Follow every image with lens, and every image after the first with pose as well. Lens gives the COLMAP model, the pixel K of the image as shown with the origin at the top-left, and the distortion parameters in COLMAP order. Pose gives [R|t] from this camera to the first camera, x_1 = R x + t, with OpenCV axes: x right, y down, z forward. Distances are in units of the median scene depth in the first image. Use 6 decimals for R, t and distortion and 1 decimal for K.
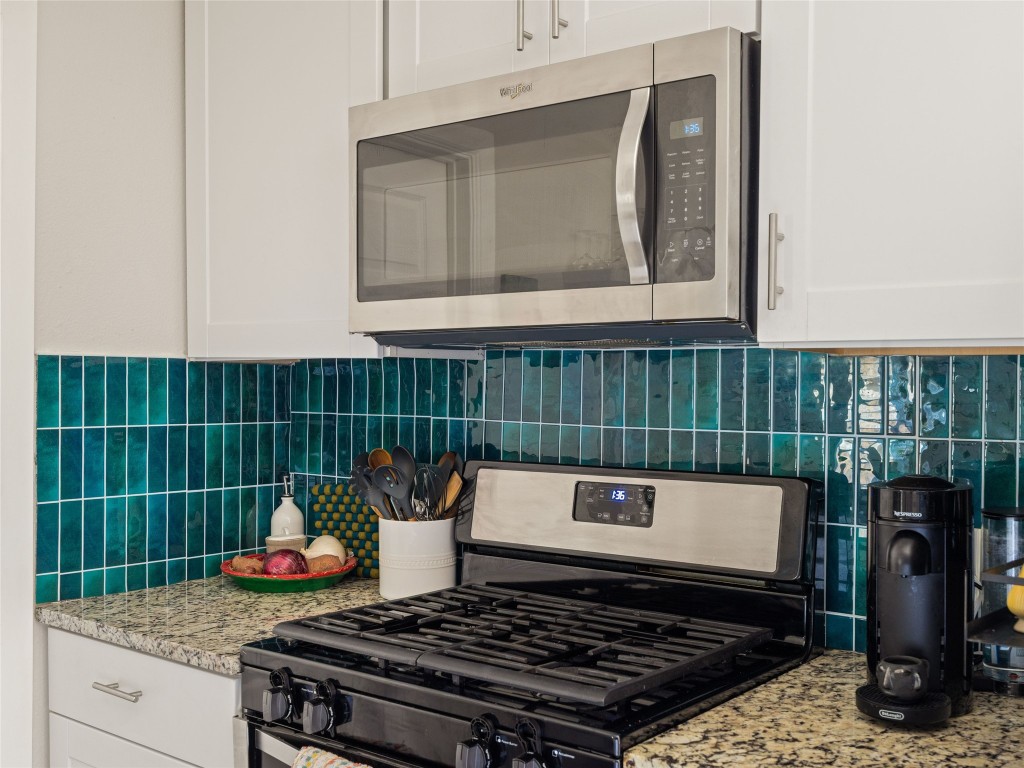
lens RADIAL K [[1118.6, 0, 512.0], [0, 1118.6, 417.5], [0, 0, 1]] dist [0.001661, 0.014343]
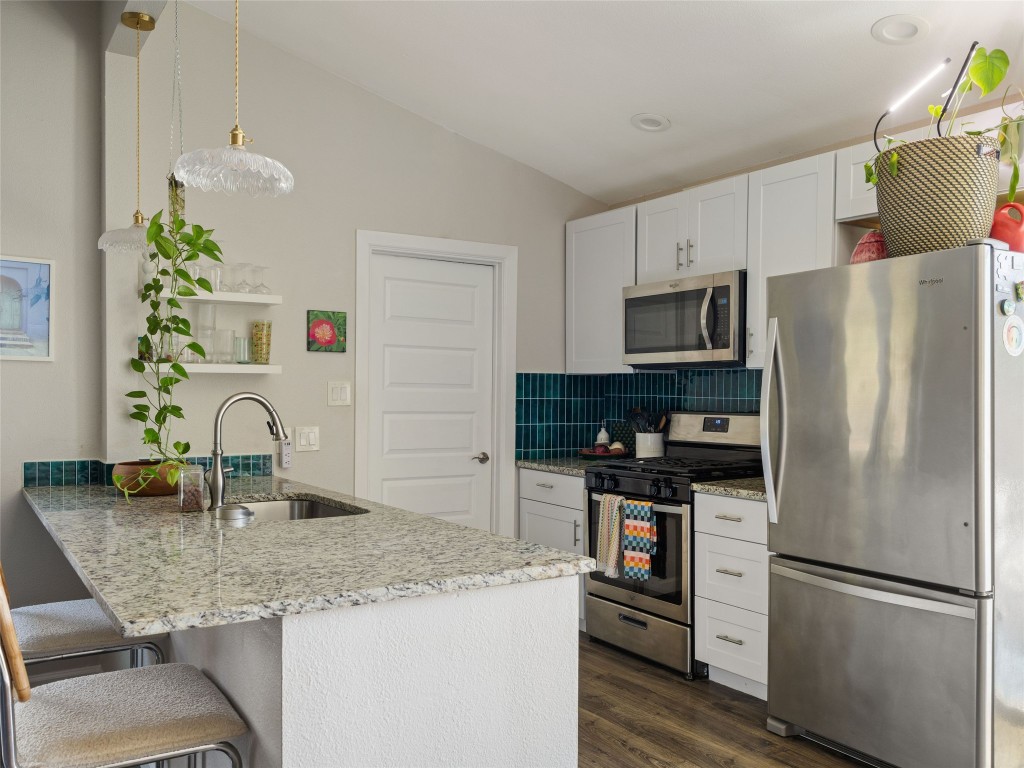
lens RADIAL K [[856.8, 0, 512.0], [0, 856.8, 384.0], [0, 0, 1]] dist [0.000665, -0.000094]
pose [[0.949390, -0.003870, -0.314077, 0.250298], [-0.008136, 0.999286, -0.036904, 0.052544], [0.313996, 0.037592, 0.948680, -1.068299]]
